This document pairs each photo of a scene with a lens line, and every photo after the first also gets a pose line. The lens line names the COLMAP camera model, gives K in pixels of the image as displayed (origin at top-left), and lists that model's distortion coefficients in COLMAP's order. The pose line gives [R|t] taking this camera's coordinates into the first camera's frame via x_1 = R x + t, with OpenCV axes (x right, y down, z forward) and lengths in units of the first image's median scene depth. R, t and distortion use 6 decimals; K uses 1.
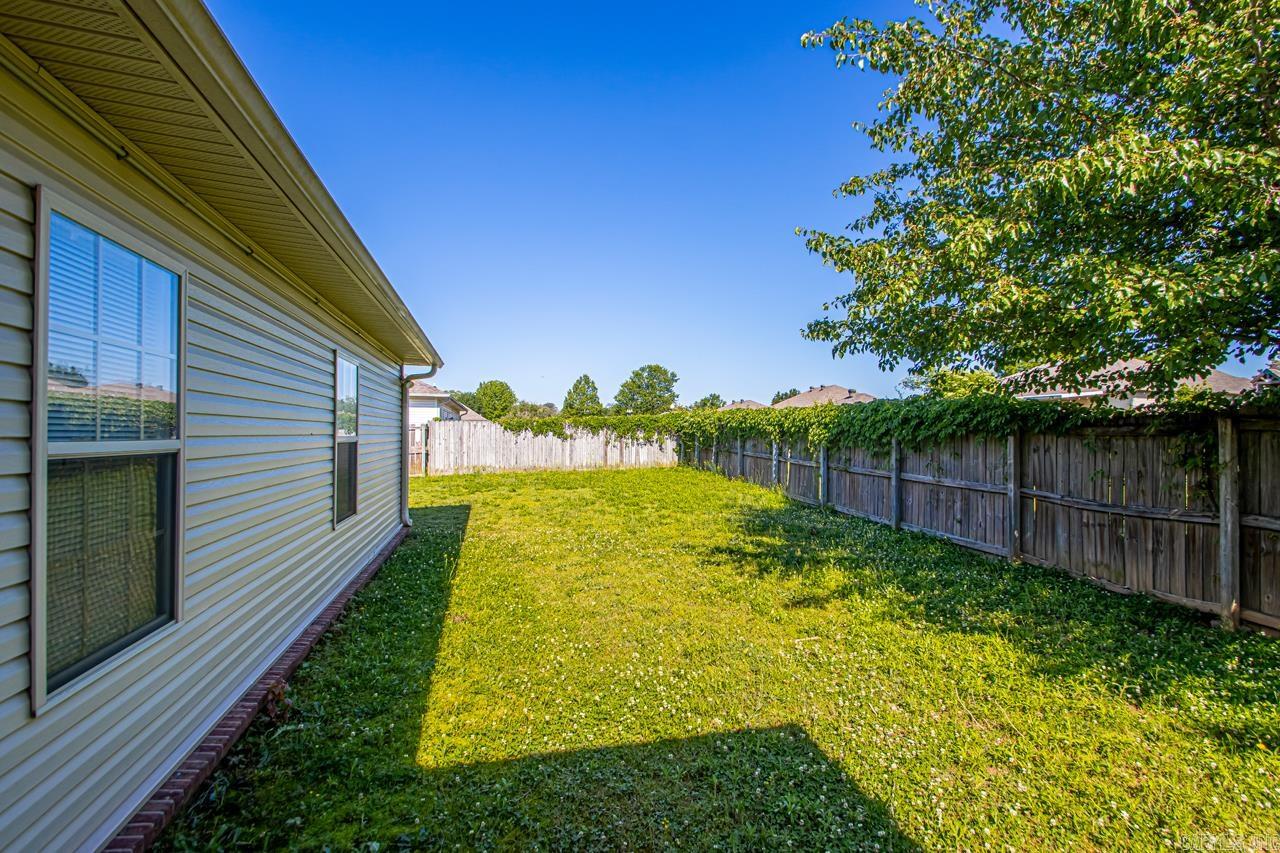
lens RADIAL K [[585.2, 0, 664.9], [0, 585.2, 430.2], [0, 0, 1]] dist [0.034477, -0.000118]
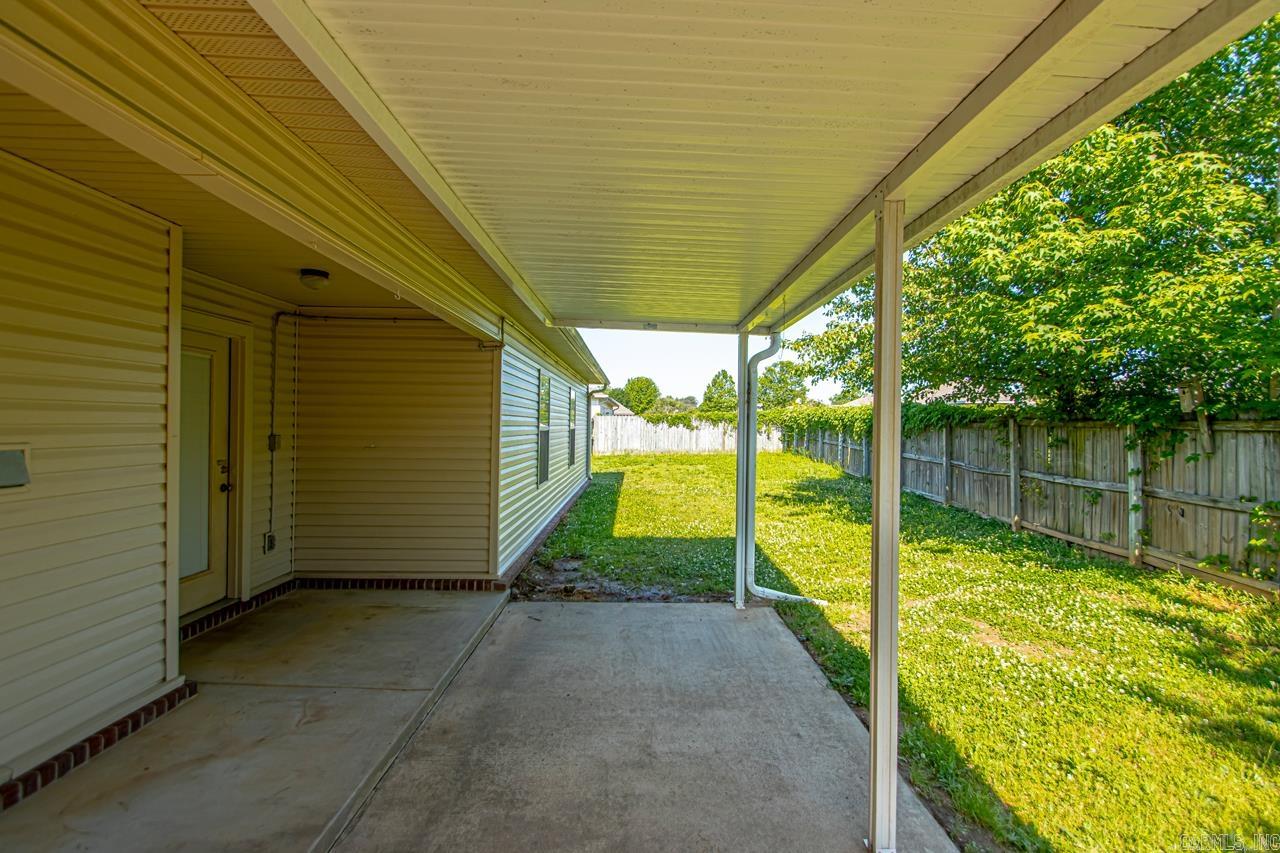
lens RADIAL K [[619.4, 0, 669.9], [0, 619.4, 418.1], [0, 0, 1]] dist [0.021778, -0.012138]
pose [[0.972164, 0.002289, -0.234290, 0.122186], [-0.003695, 0.999978, -0.005562, -0.002791], [0.234272, 0.006273, 0.972151, -0.407872]]
